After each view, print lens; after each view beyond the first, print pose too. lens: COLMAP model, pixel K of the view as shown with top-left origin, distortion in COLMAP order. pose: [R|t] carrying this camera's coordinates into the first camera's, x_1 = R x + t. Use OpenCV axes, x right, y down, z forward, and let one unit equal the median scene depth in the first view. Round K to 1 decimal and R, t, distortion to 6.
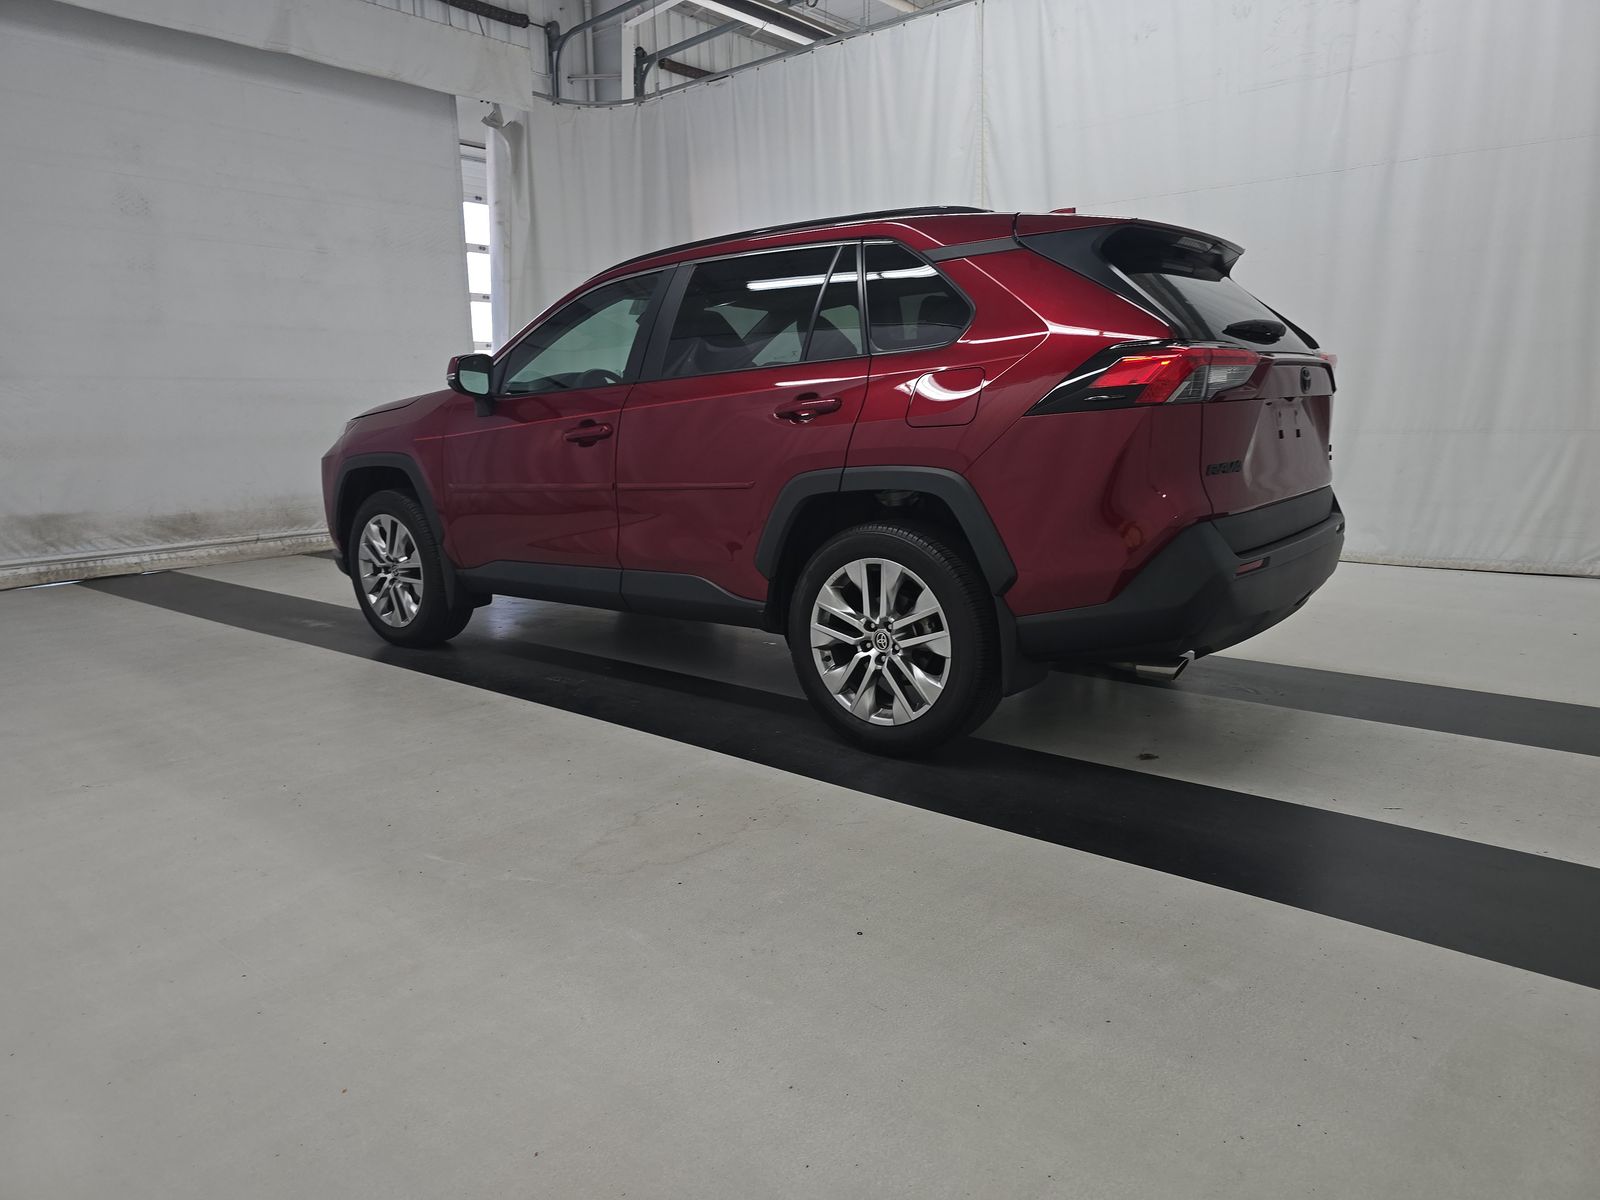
lens RADIAL K [[1102.3, 0, 808.4], [0, 1102.3, 600.6], [0, 0, 1]] dist [0.009066, 0.001639]
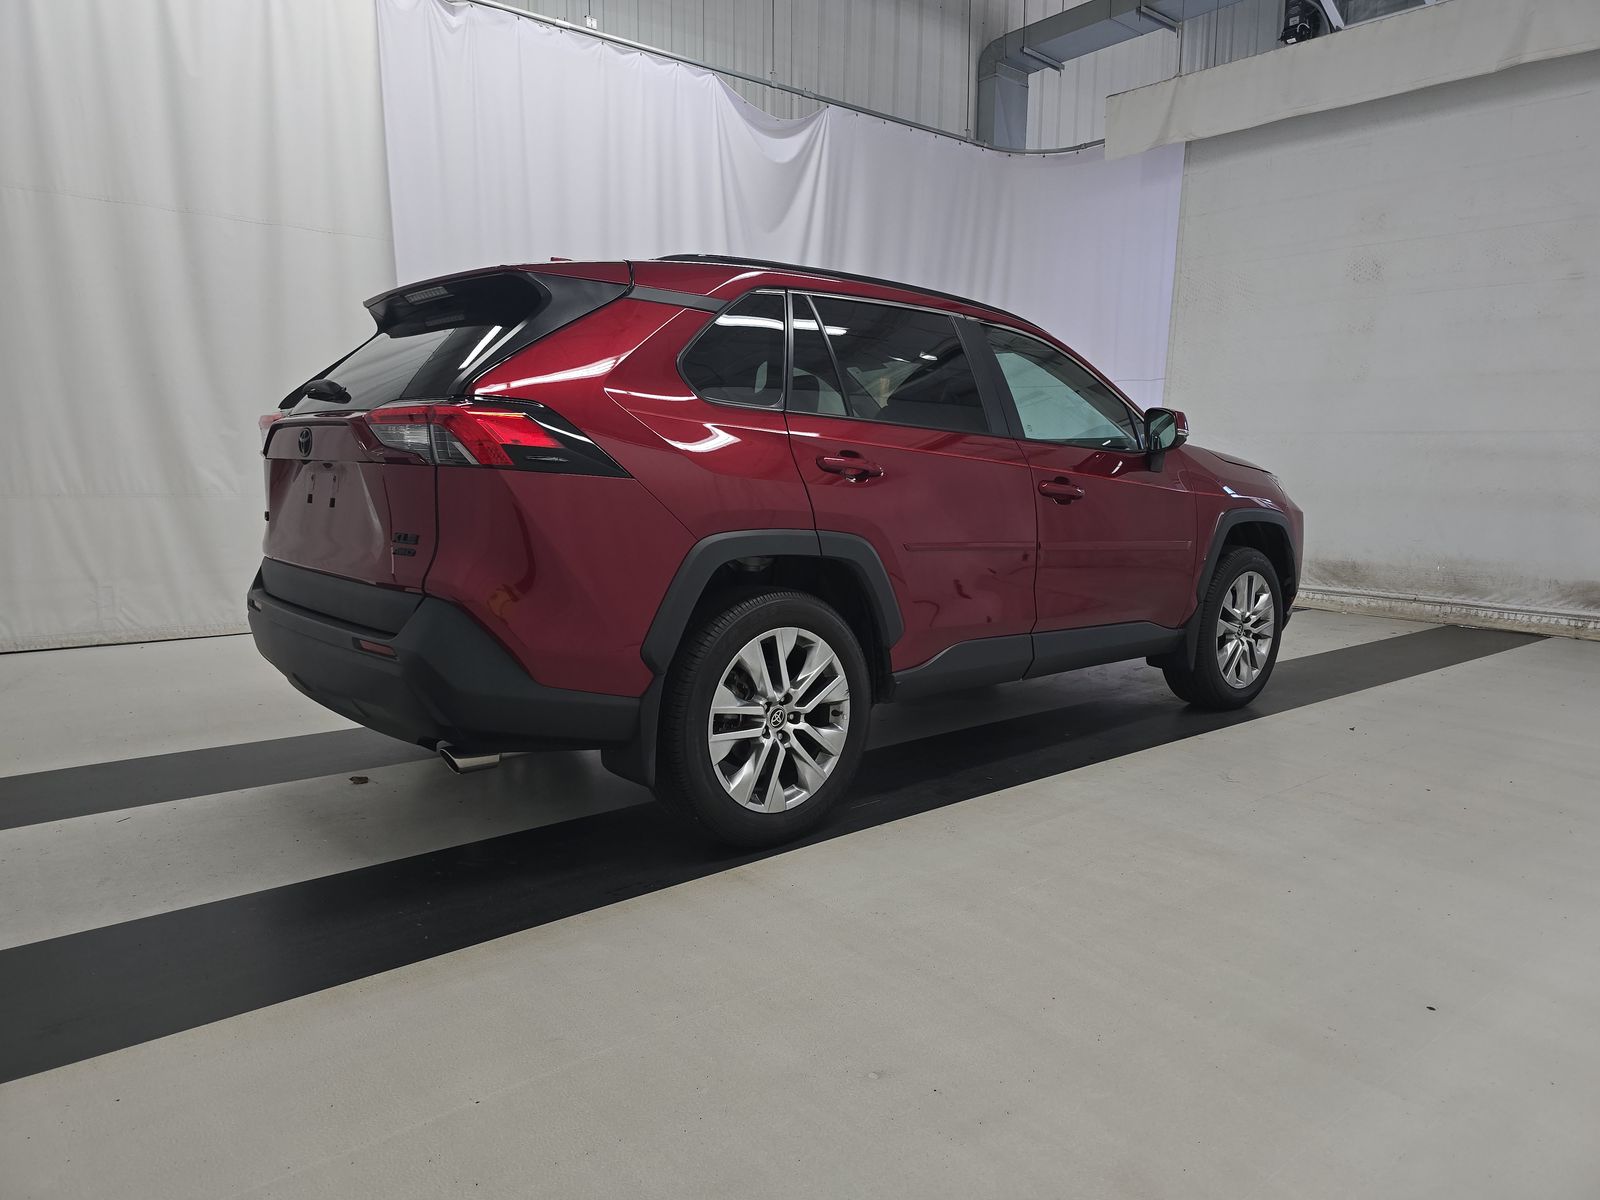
lens RADIAL K [[1102.3, 0, 808.4], [0, 1102.3, 600.6], [0, 0, 1]] dist [0.009066, 0.001639]
pose [[-0.194026, 0.141700, -0.970709, 0.572286], [-0.183950, 0.966706, 0.177884, -0.139237], [0.963596, 0.213076, -0.161500, 0.710193]]
